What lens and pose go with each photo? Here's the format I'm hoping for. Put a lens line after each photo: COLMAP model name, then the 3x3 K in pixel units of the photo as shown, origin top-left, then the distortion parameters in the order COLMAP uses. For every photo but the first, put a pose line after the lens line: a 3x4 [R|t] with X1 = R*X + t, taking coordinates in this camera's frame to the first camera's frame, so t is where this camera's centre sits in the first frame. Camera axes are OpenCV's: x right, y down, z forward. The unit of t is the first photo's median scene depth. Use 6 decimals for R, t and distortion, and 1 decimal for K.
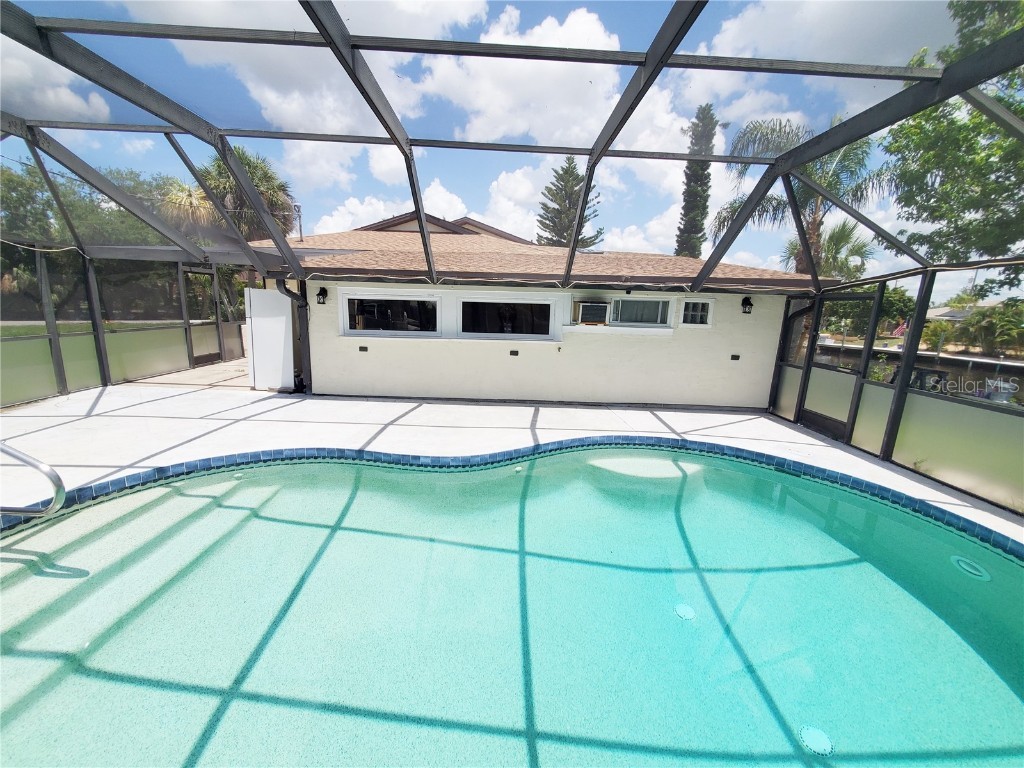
lens RADIAL K [[408.1, 0, 504.3], [0, 408.1, 386.2], [0, 0, 1]] dist [0.001955, 0.000134]
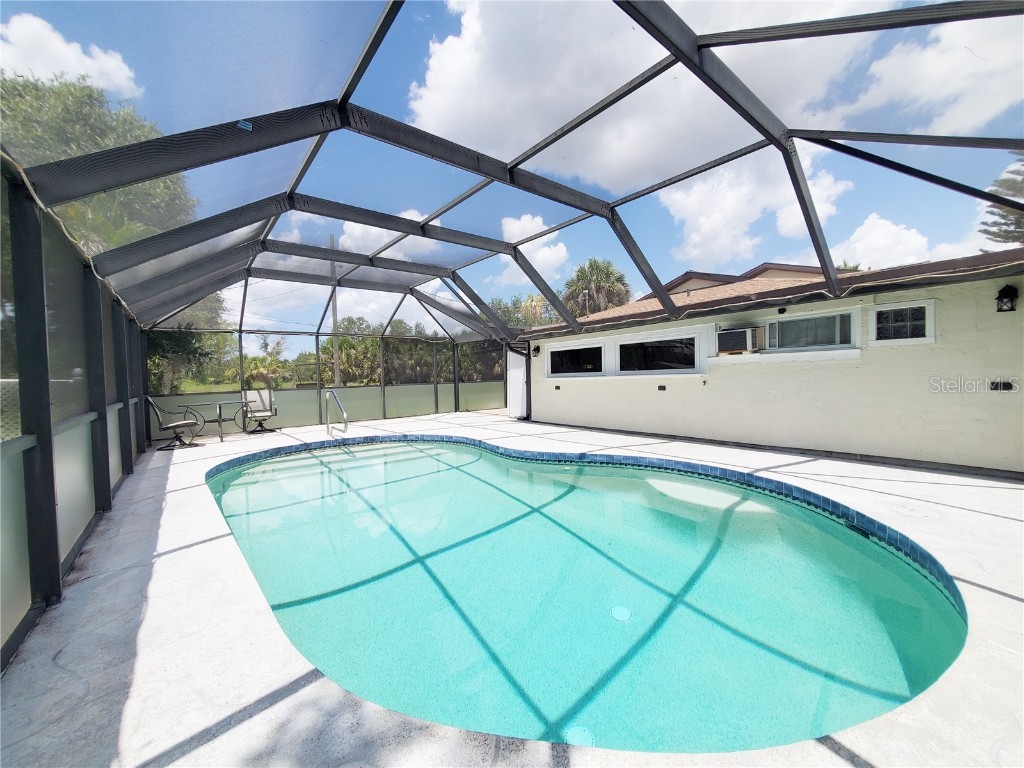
lens RADIAL K [[408.1, 0, 505.4], [0, 408.1, 386.0], [0, 0, 1]] dist [0.001955, 0.000134]
pose [[0.615120, -0.029404, -0.787885, 0.604041], [-0.110138, 0.986302, -0.122796, 0.085895], [0.780703, 0.162311, 0.603455, 0.070940]]
